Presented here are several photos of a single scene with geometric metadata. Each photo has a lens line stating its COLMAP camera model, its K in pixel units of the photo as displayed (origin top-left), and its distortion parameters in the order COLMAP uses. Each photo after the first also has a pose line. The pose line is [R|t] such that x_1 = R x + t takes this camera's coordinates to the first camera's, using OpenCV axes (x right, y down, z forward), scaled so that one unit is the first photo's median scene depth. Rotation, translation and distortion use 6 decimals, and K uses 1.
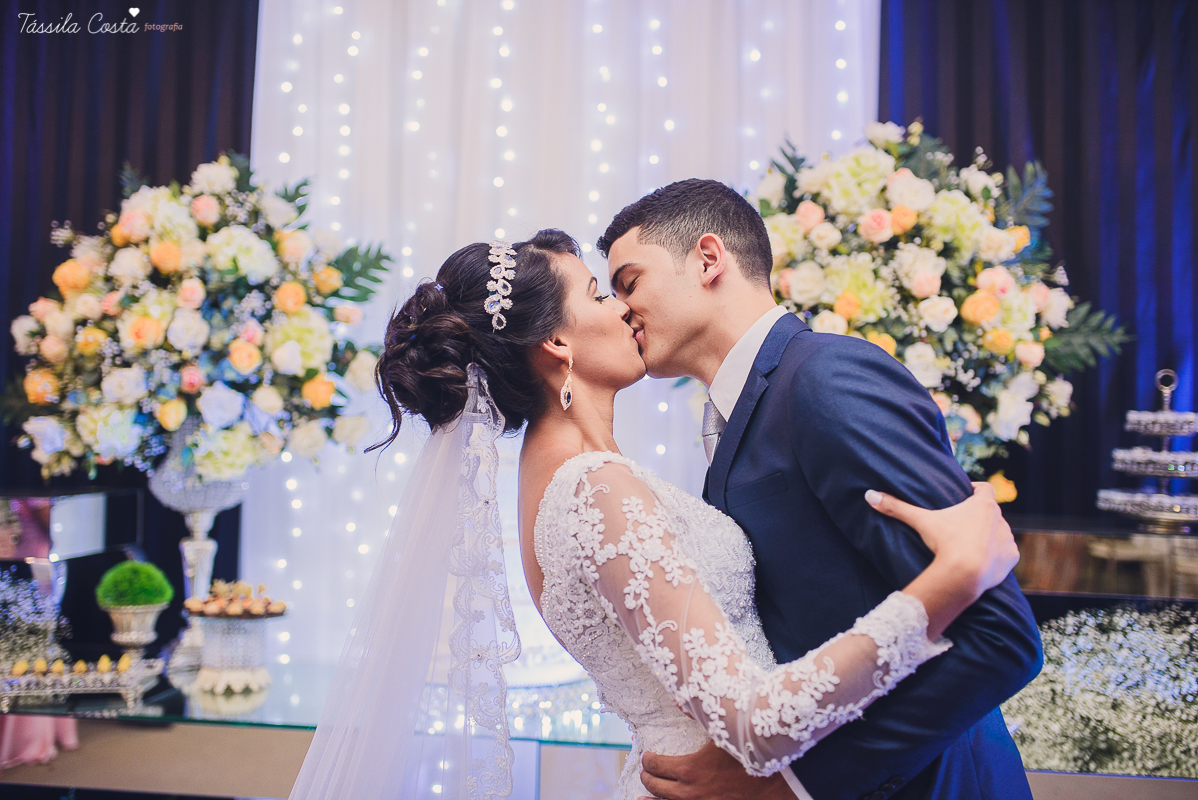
lens RADIAL K [[1143.6, 0, 599.0], [0, 1143.6, 400.0], [0, 0, 1]] dist [-0.073940, 0.103182]
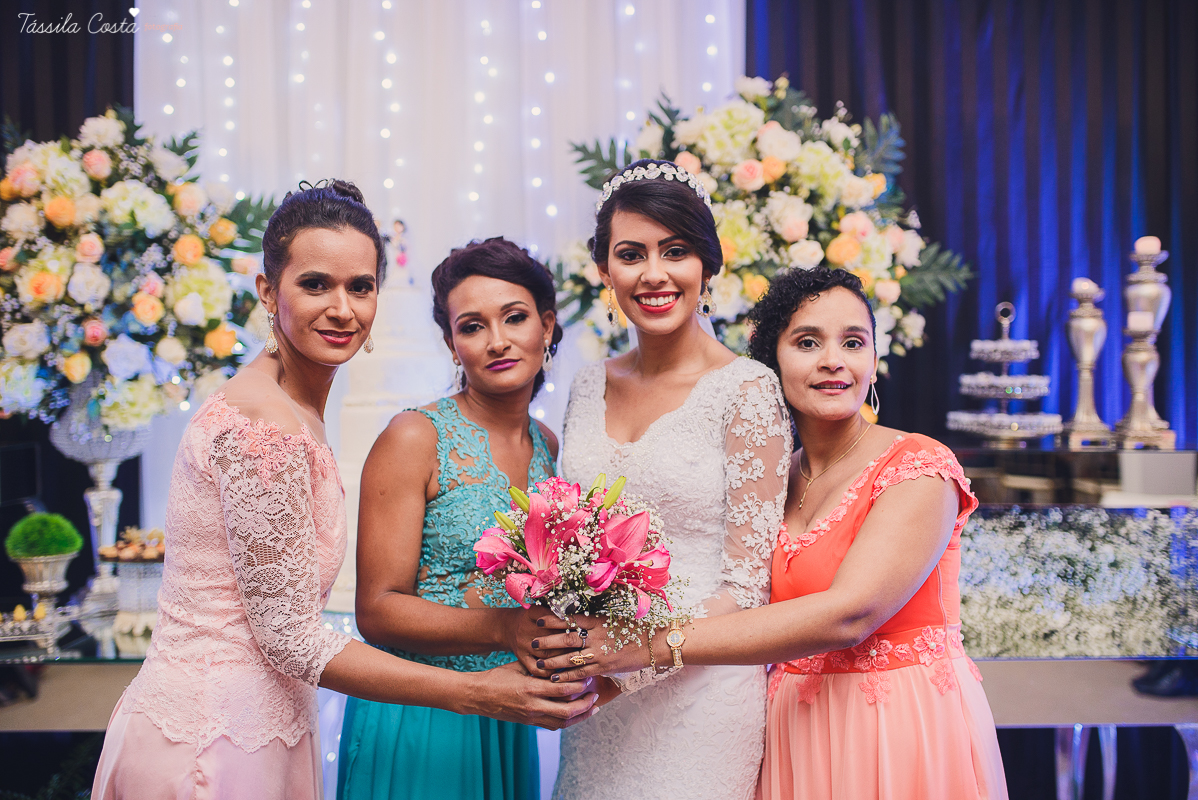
lens RADIAL K [[1143.6, 0, 599.0], [0, 1143.6, 400.0], [0, 0, 1]] dist [-0.073940, 0.103182]
pose [[0.992325, -0.031045, 0.119698, -0.032380], [0.024651, 0.998208, 0.054533, -0.001943], [-0.121177, -0.051164, 0.991311, -0.065416]]
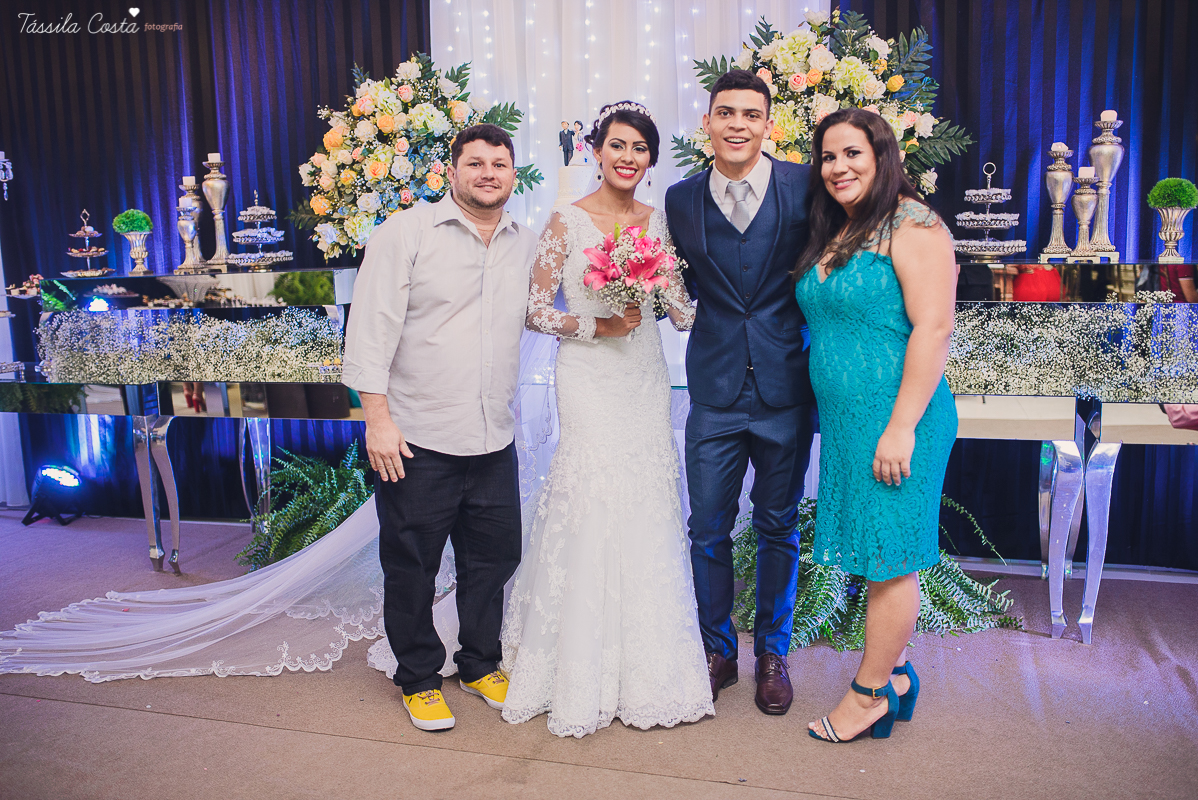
lens RADIAL K [[1143.6, 0, 599.0], [0, 1143.6, 400.0], [0, 0, 1]] dist [-0.073940, 0.103182]
pose [[0.985211, -0.018302, -0.170366, 0.216255], [0.047882, 0.984075, 0.171182, 0.003692], [0.164520, -0.176808, 0.970398, -0.677298]]
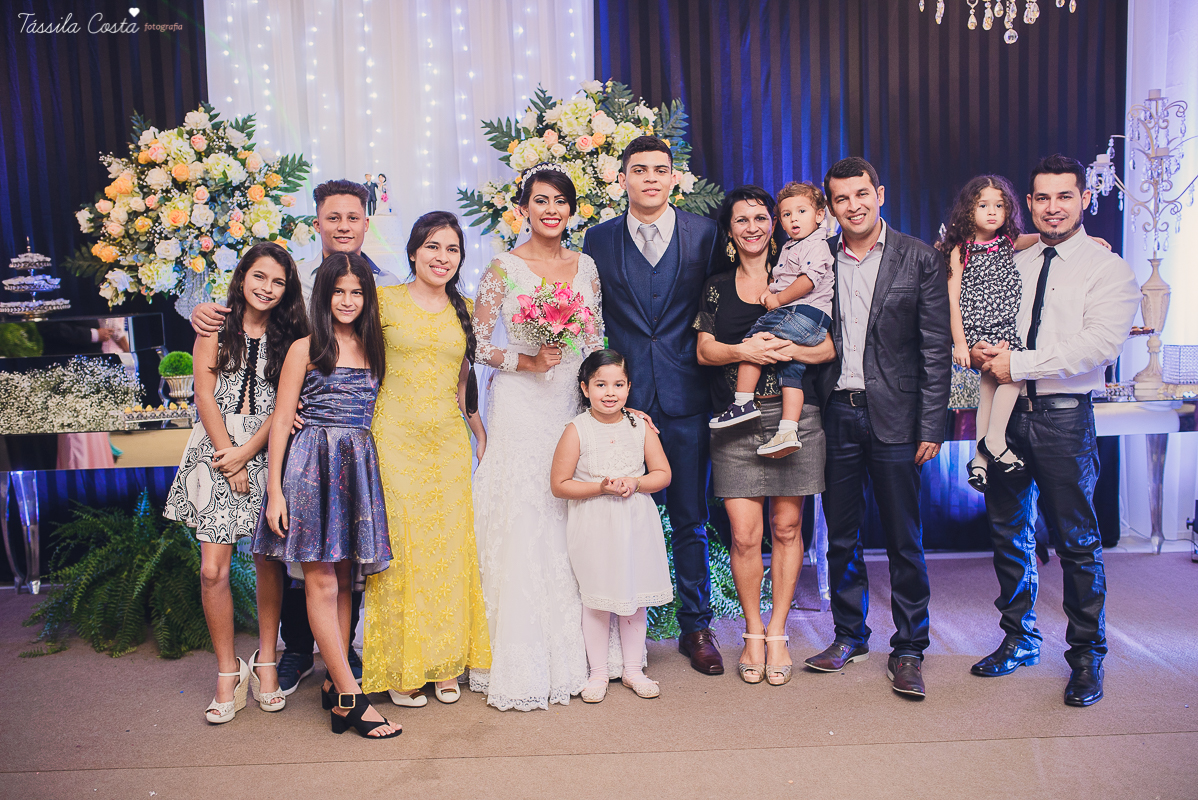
lens RADIAL K [[1143.6, 0, 599.0], [0, 1143.6, 400.0], [0, 0, 1]] dist [-0.073940, 0.103182]
pose [[0.987325, -0.065456, 0.144585, -0.029053], [0.043765, 0.987957, 0.148408, -0.013260], [-0.152558, -0.140199, 0.978300, -0.833998]]
